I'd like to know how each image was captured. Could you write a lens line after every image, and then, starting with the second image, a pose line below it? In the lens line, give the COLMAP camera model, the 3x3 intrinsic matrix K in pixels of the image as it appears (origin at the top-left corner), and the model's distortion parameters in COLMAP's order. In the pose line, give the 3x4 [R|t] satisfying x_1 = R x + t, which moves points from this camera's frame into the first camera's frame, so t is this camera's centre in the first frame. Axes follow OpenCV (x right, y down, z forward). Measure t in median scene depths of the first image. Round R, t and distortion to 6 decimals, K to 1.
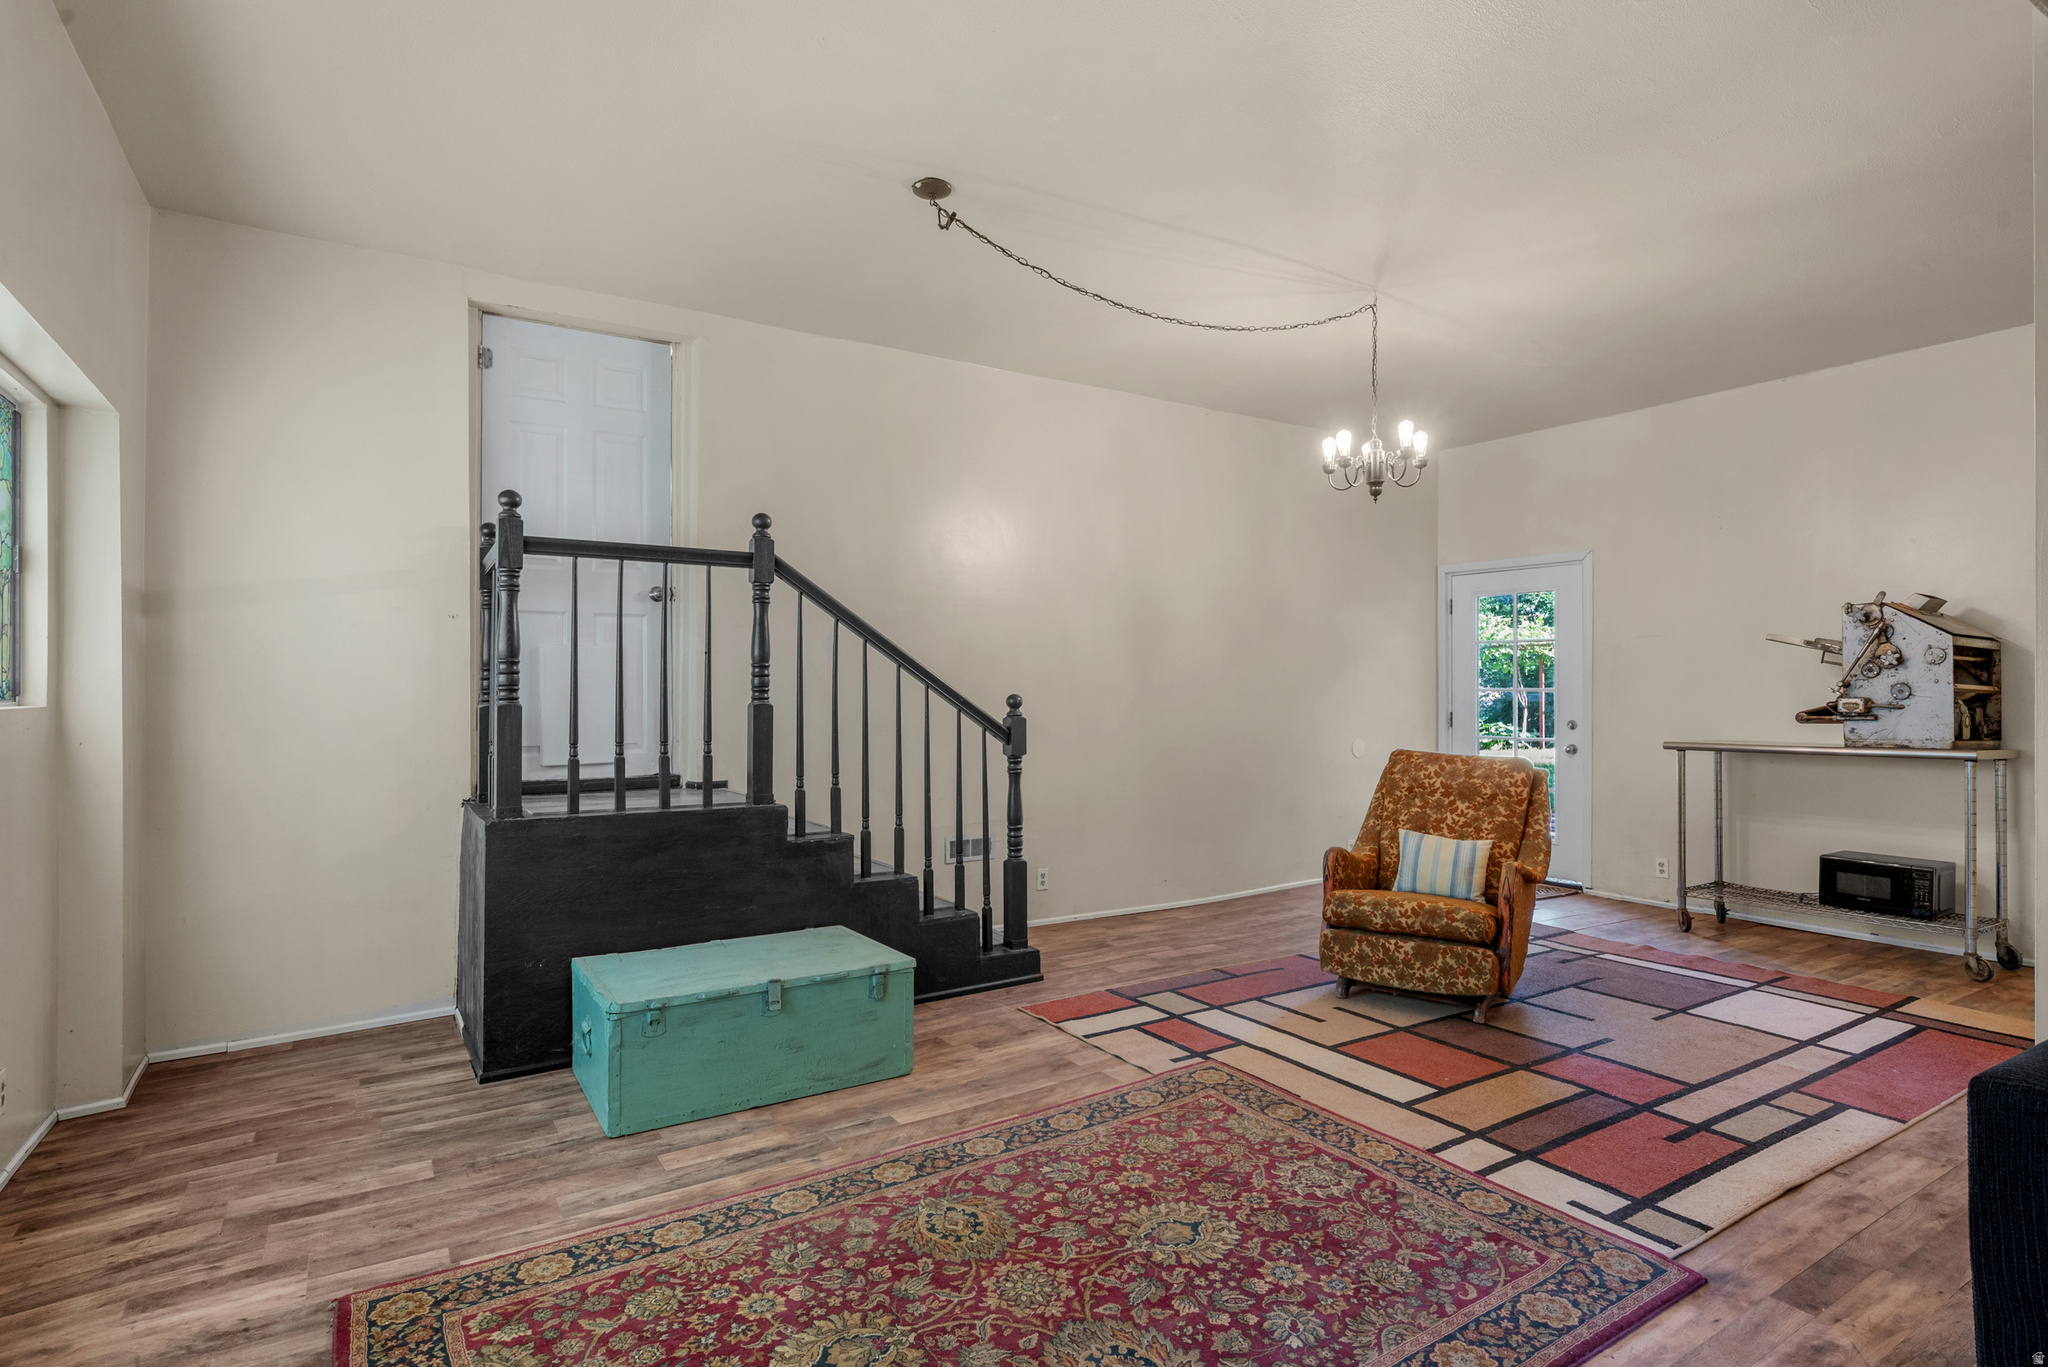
lens RADIAL K [[1034.4, 0, 1023.7], [0, 1034.4, 684.5], [0, 0, 1]] dist [0.000506, 0.000218]
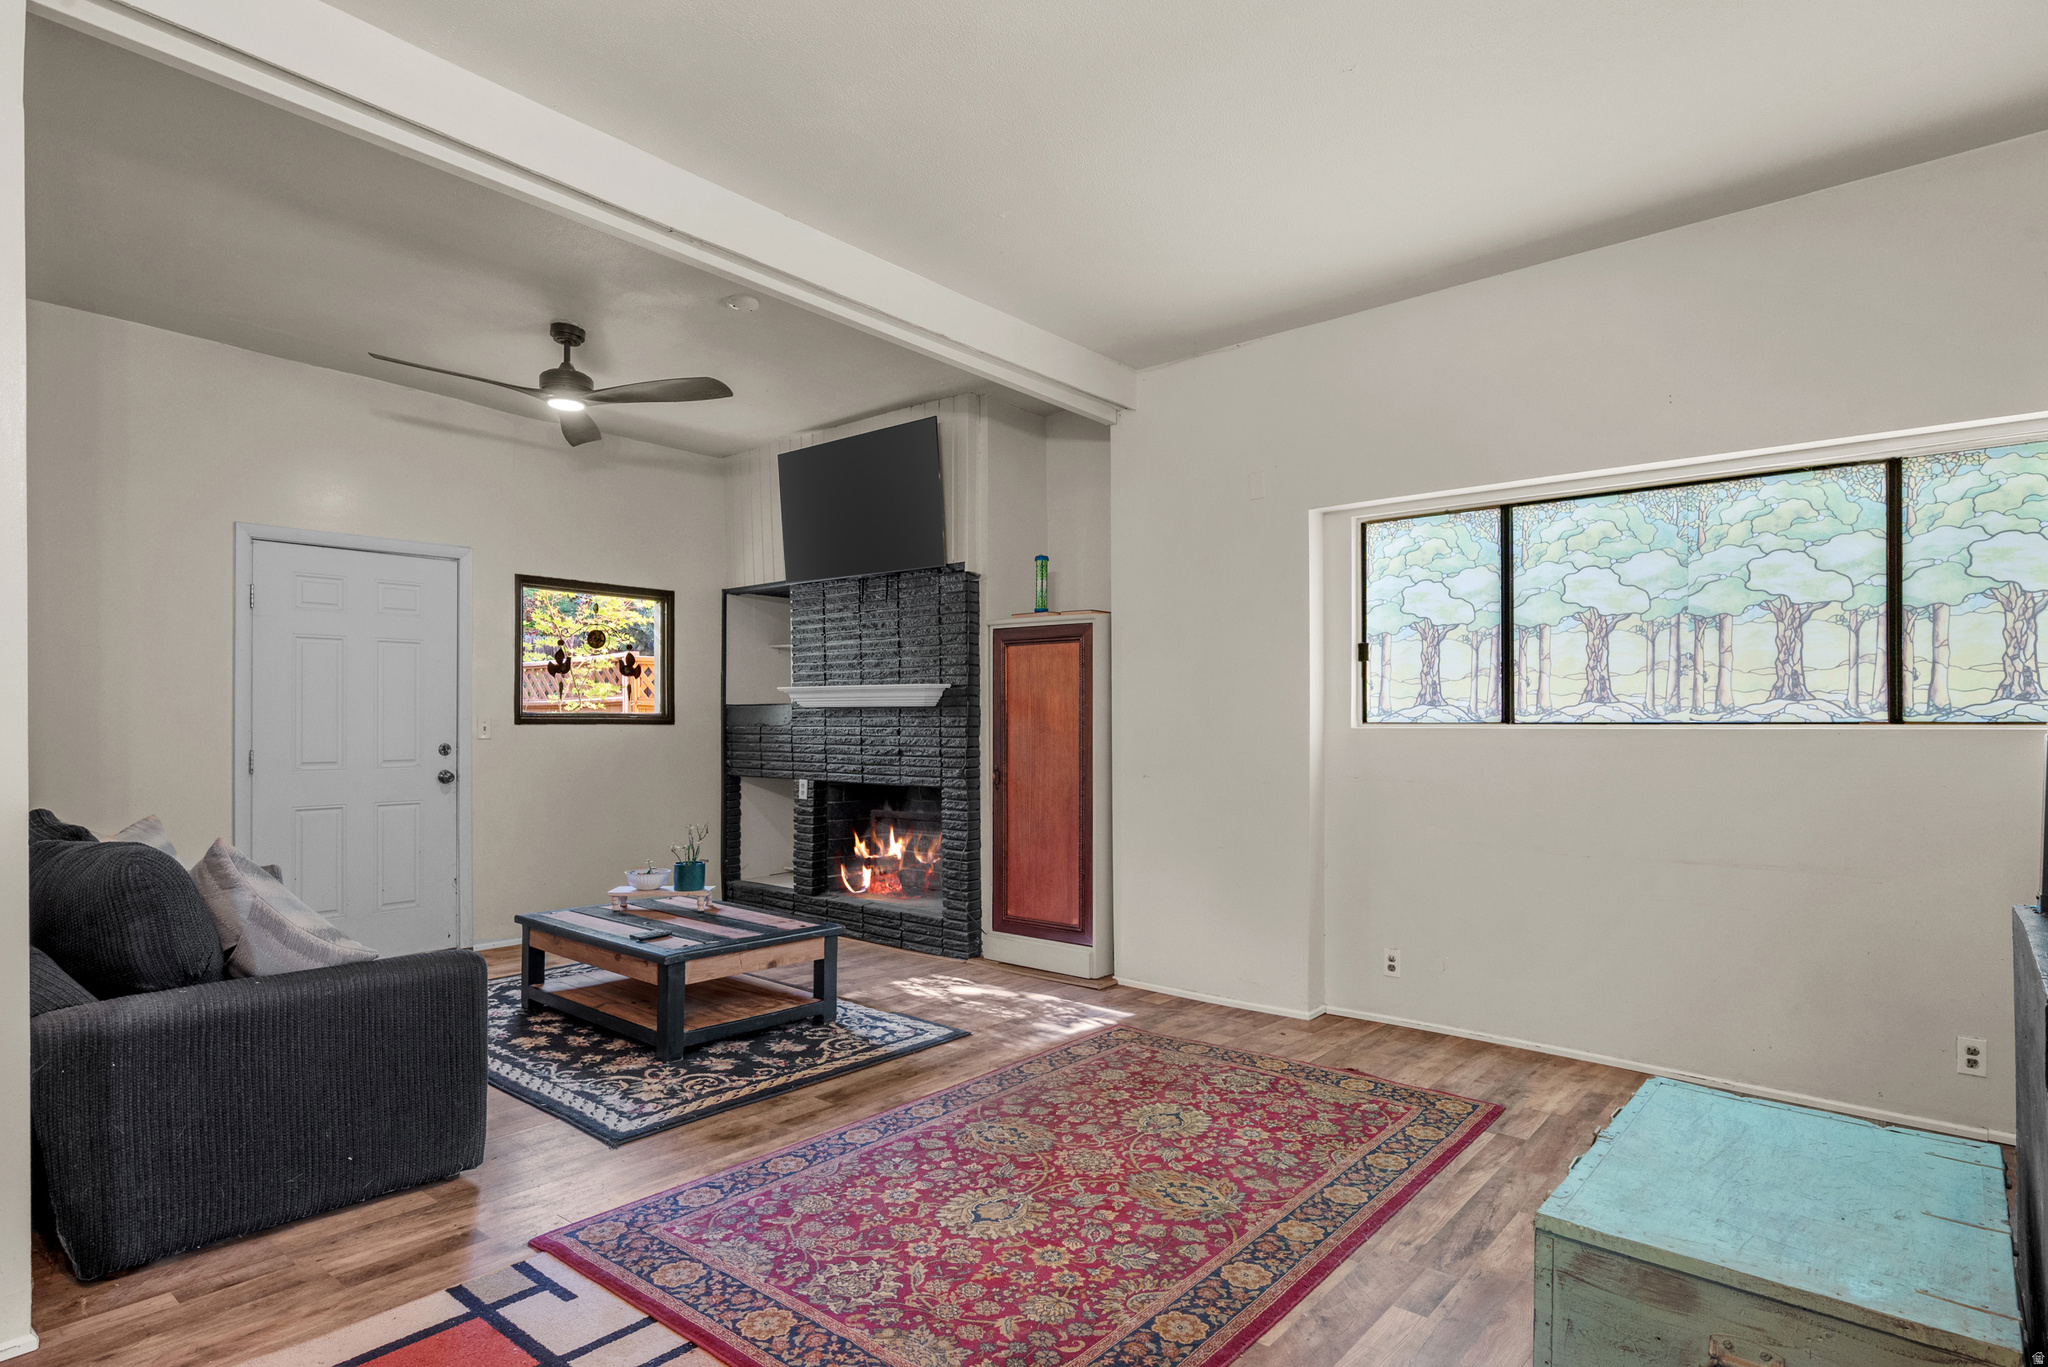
lens RADIAL K [[1103.3, 0, 1024.7], [0, 1103.3, 693.9], [0, 0, 1]] dist [0.000443, 0.000005]
pose [[-0.953076, -0.002367, -0.302722, 0.450134], [0.003745, 0.999801, -0.019608, 0.004247], [0.302708, -0.019822, -0.952877, 2.040606]]
